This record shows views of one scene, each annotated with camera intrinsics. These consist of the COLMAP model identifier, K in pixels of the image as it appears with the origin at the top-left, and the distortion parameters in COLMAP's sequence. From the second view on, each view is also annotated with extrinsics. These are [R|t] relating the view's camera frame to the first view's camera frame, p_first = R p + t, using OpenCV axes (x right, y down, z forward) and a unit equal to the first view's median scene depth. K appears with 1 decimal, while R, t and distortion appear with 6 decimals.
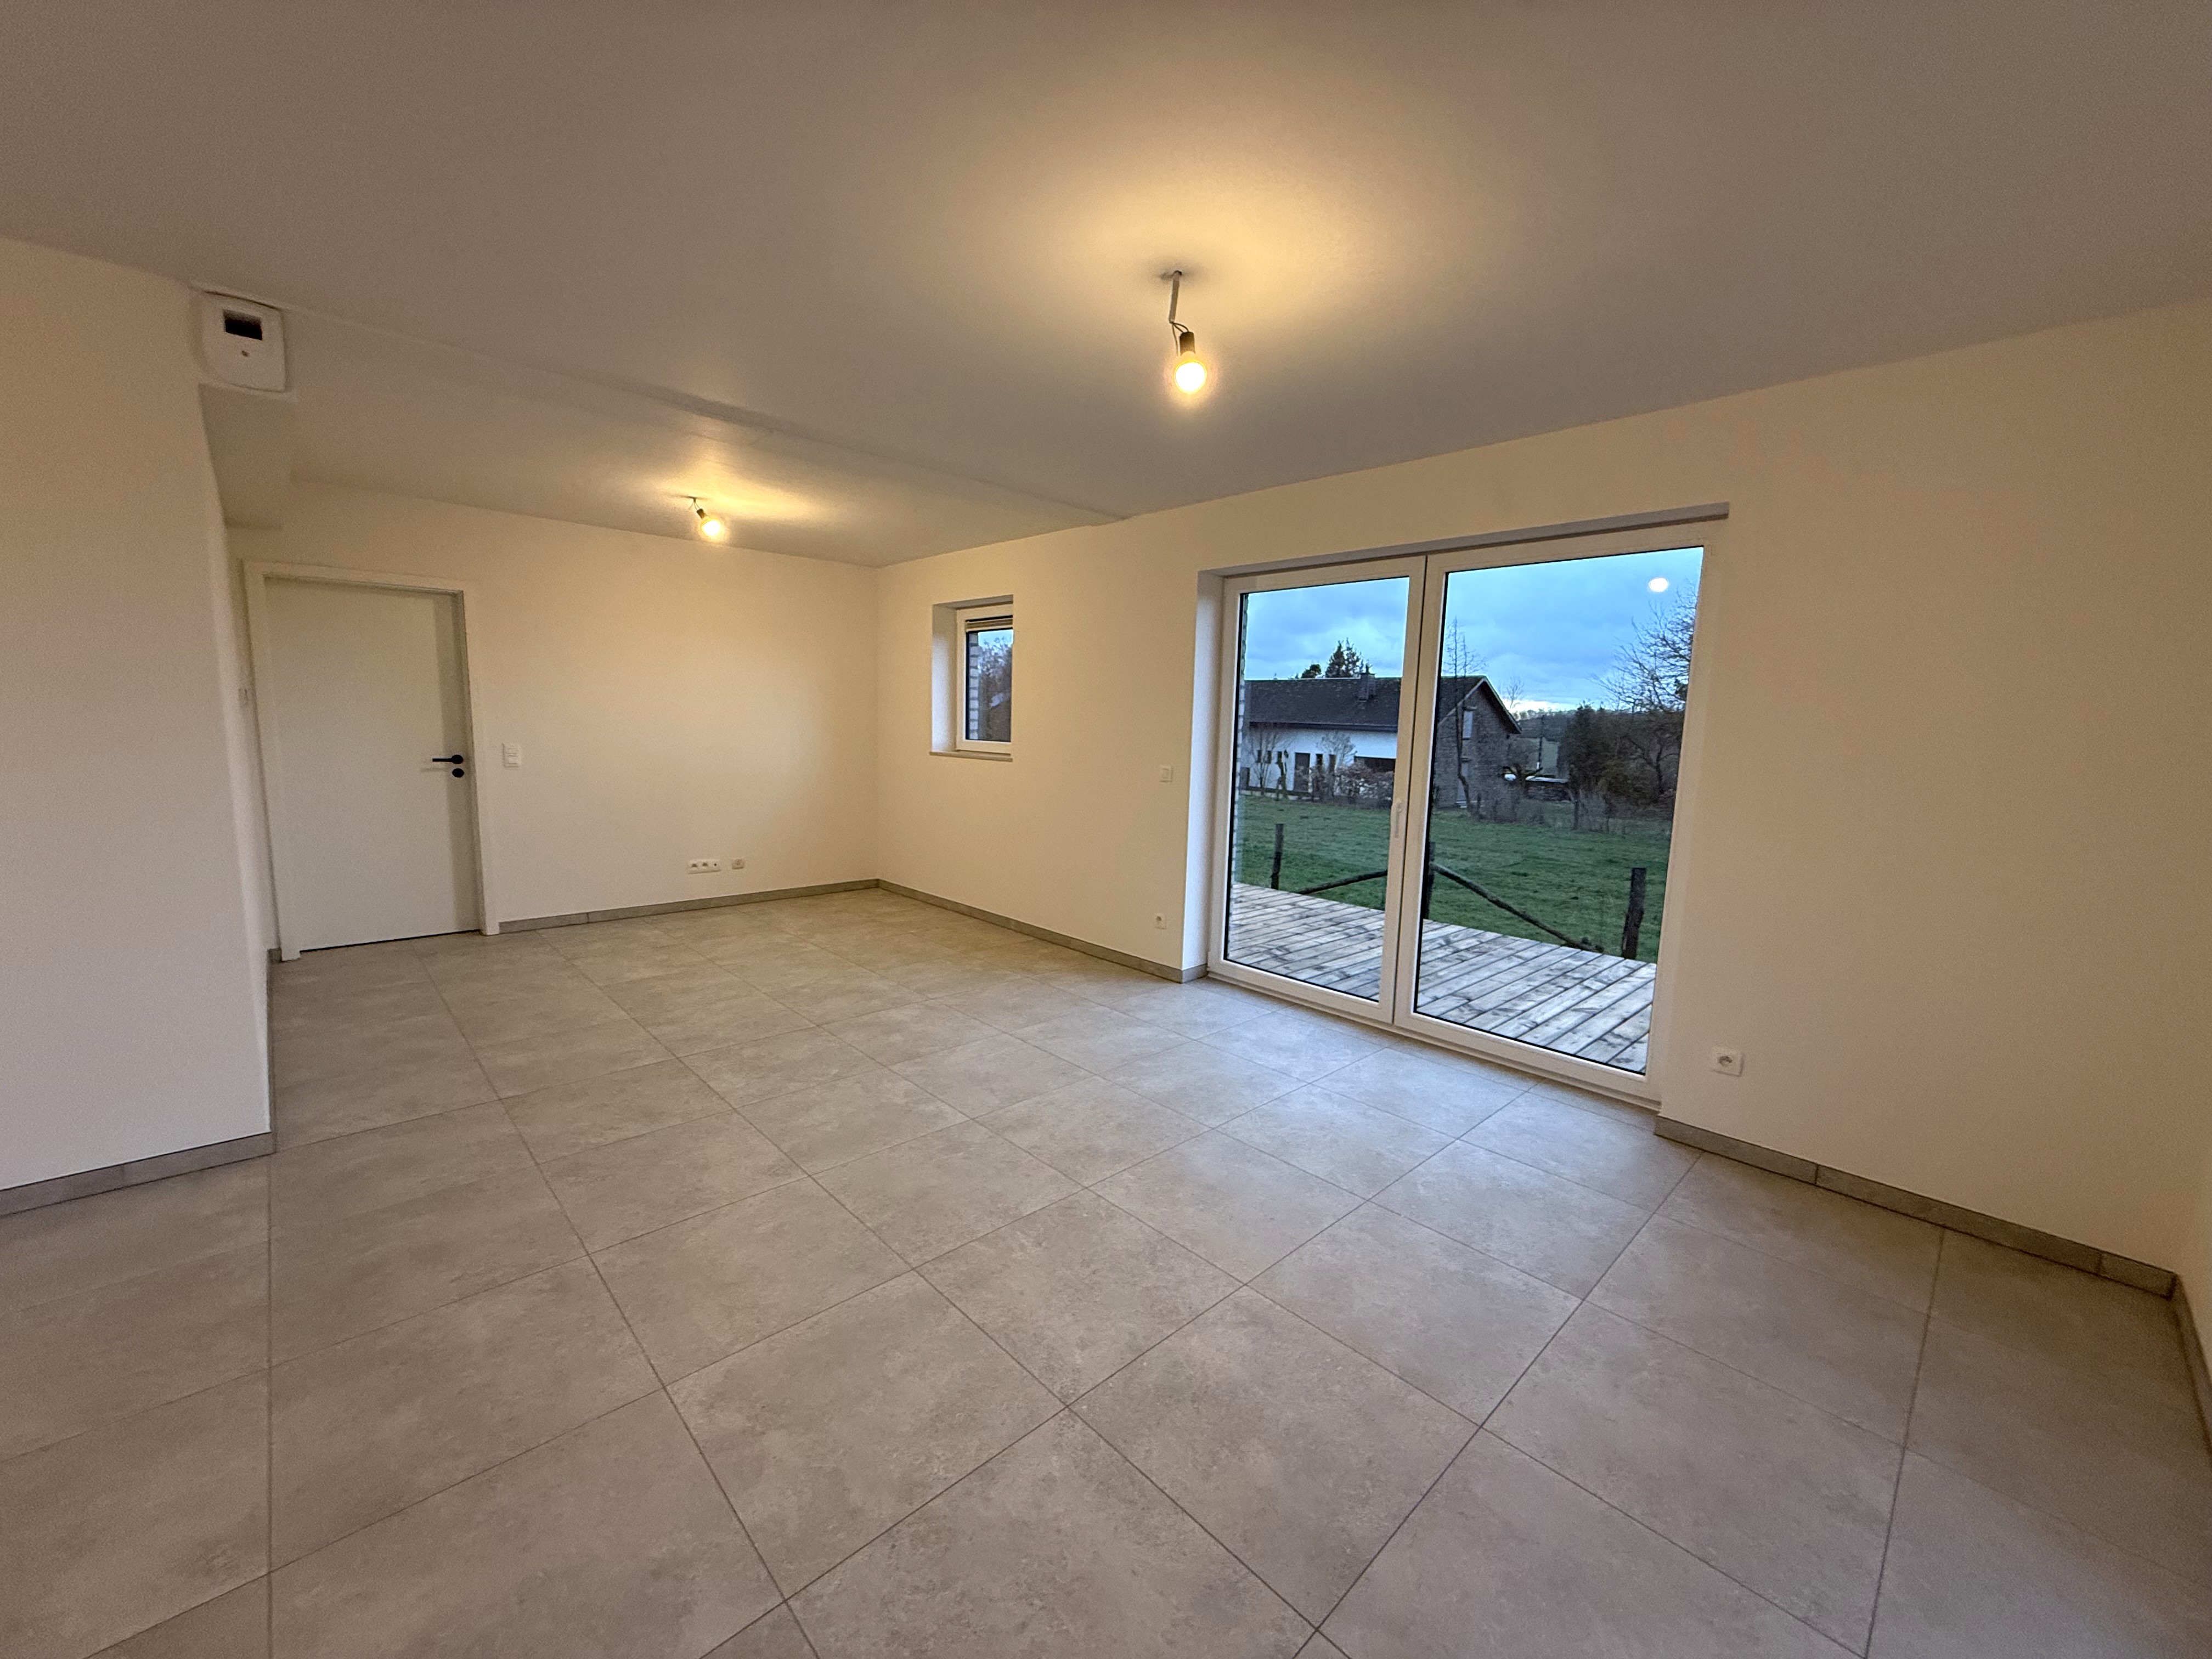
lens RADIAL K [[877.7, 0, 1109.5], [0, 877.7, 832.0], [0, 0, 1]] dist [-0.001431, 0.000503]
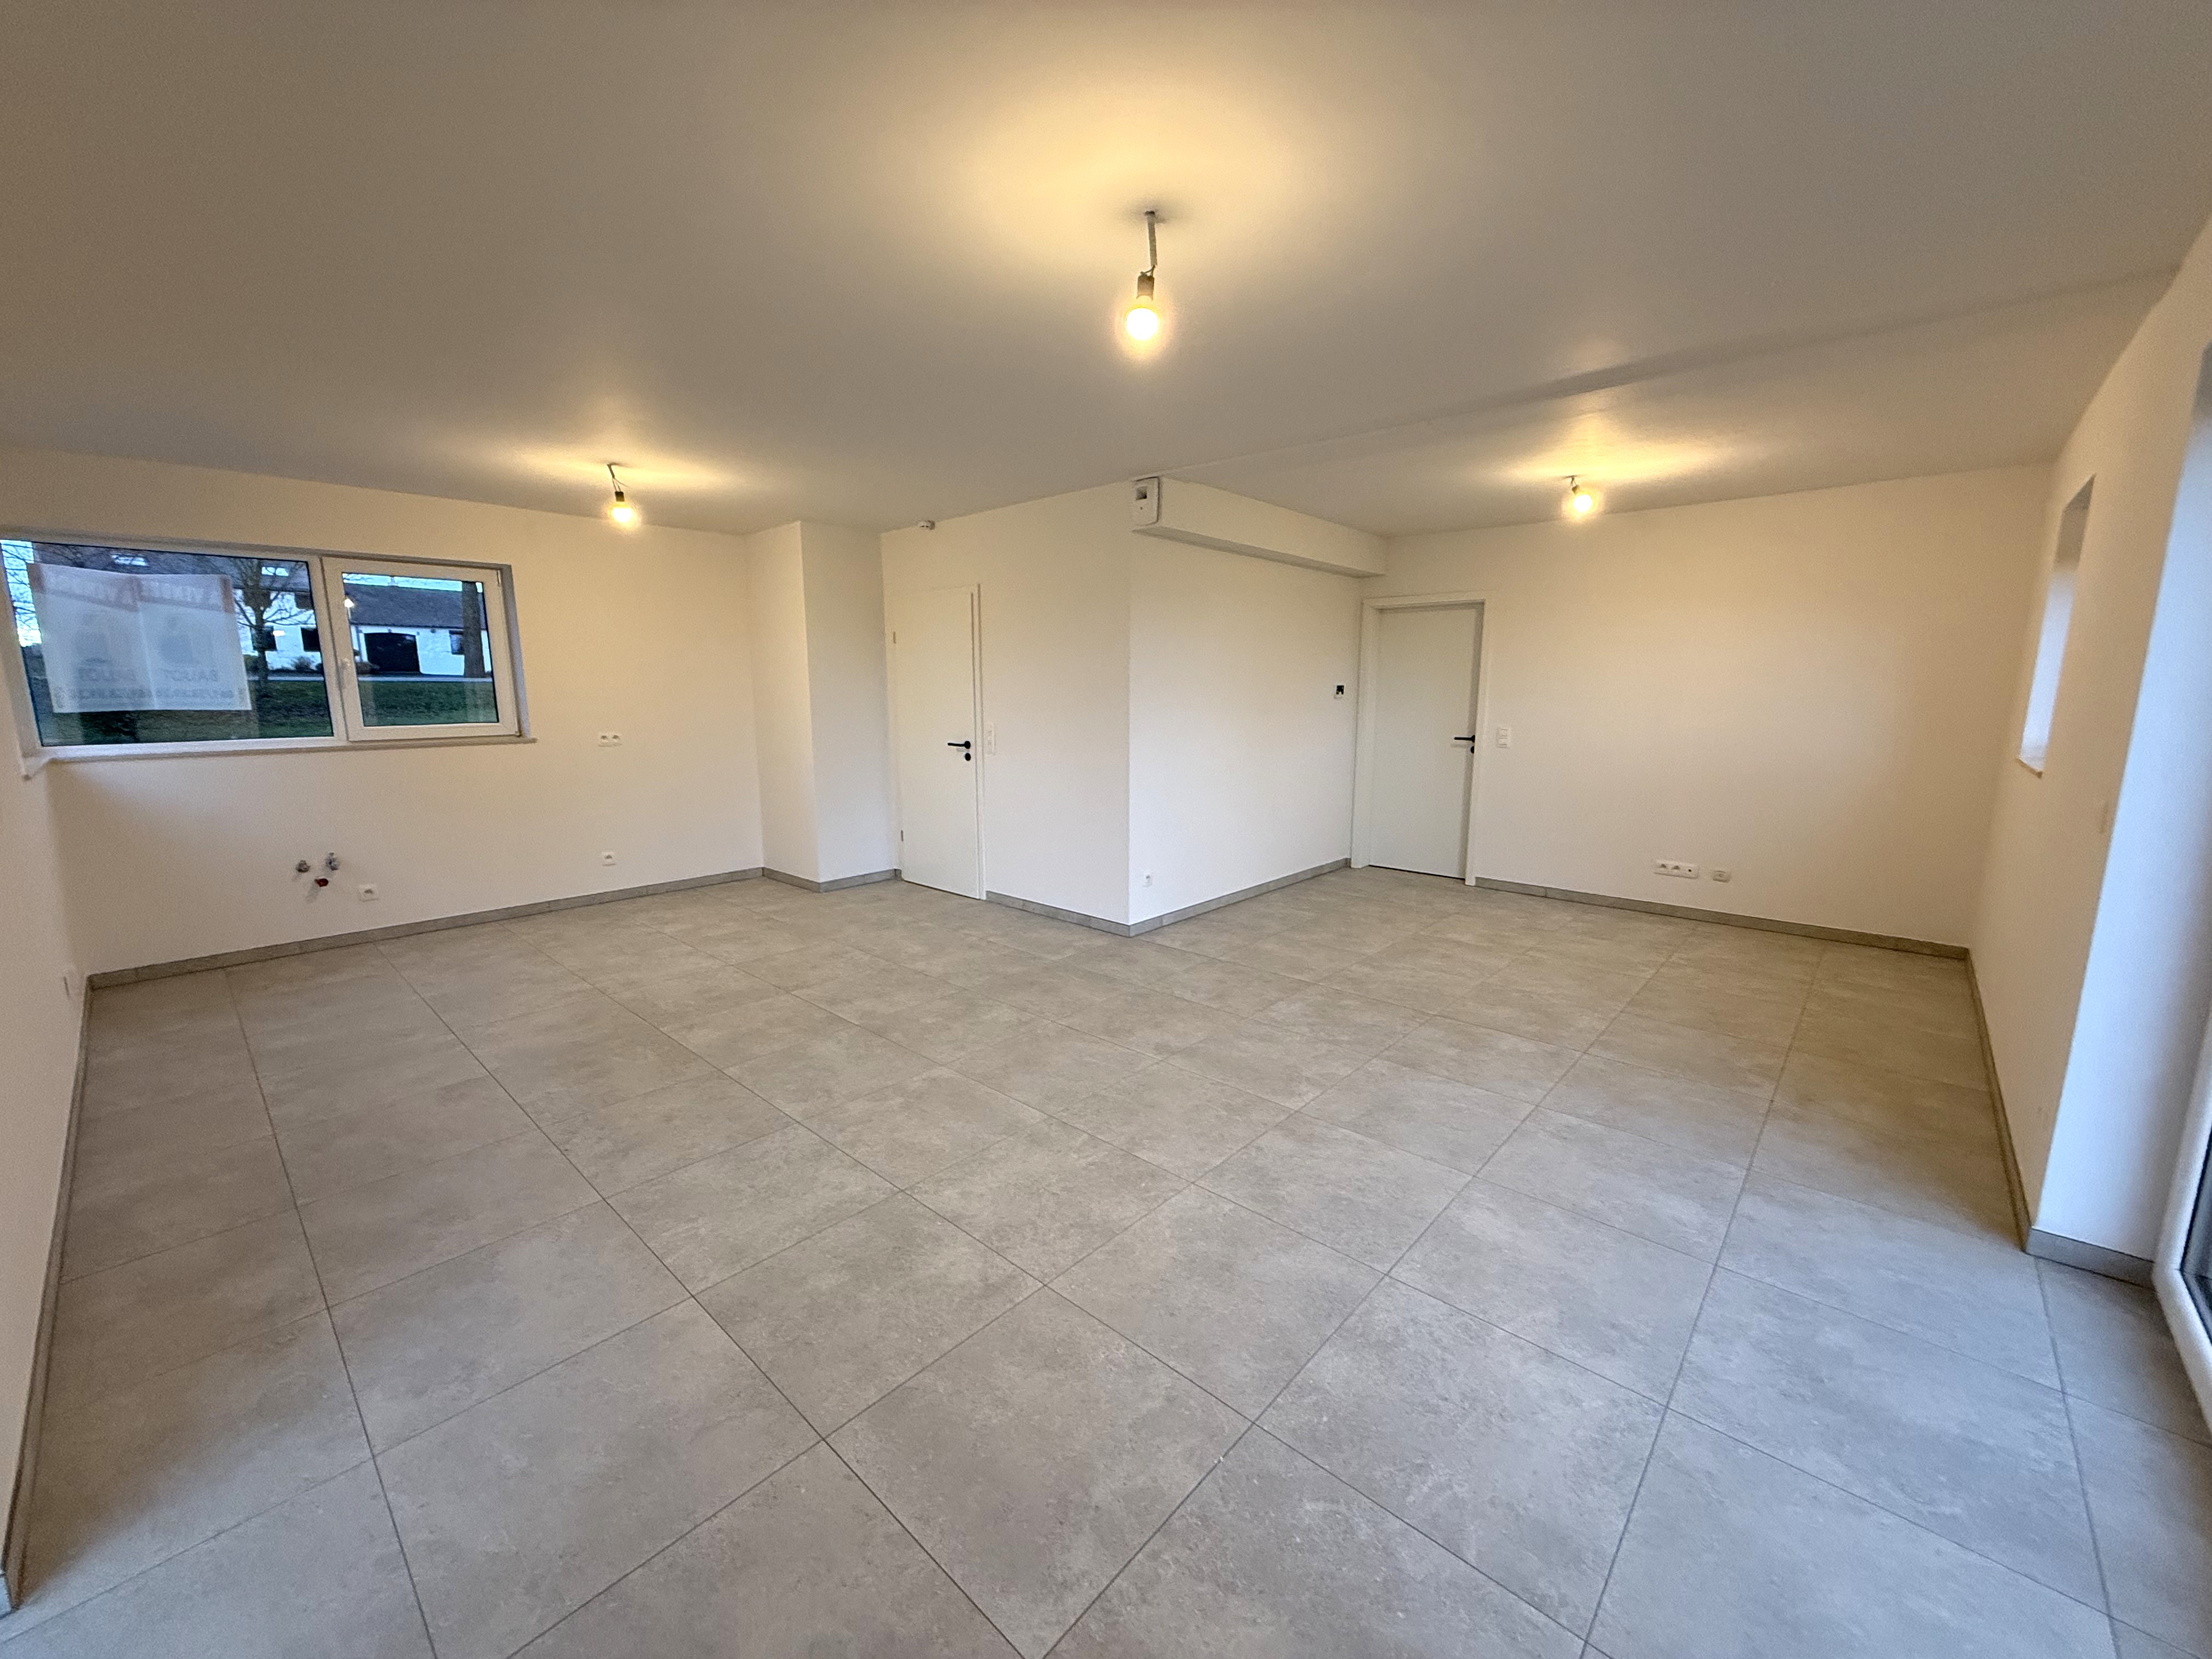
lens RADIAL K [[877.7, 0, 1095.1], [0, 877.7, 830.4], [0, 0, 1]] dist [-0.001431, 0.000503]
pose [[0.063178, 0.136920, -0.988565, 0.605718], [-0.128487, 0.983417, 0.127995, -0.061789], [0.989697, 0.118931, 0.079723, 0.532471]]
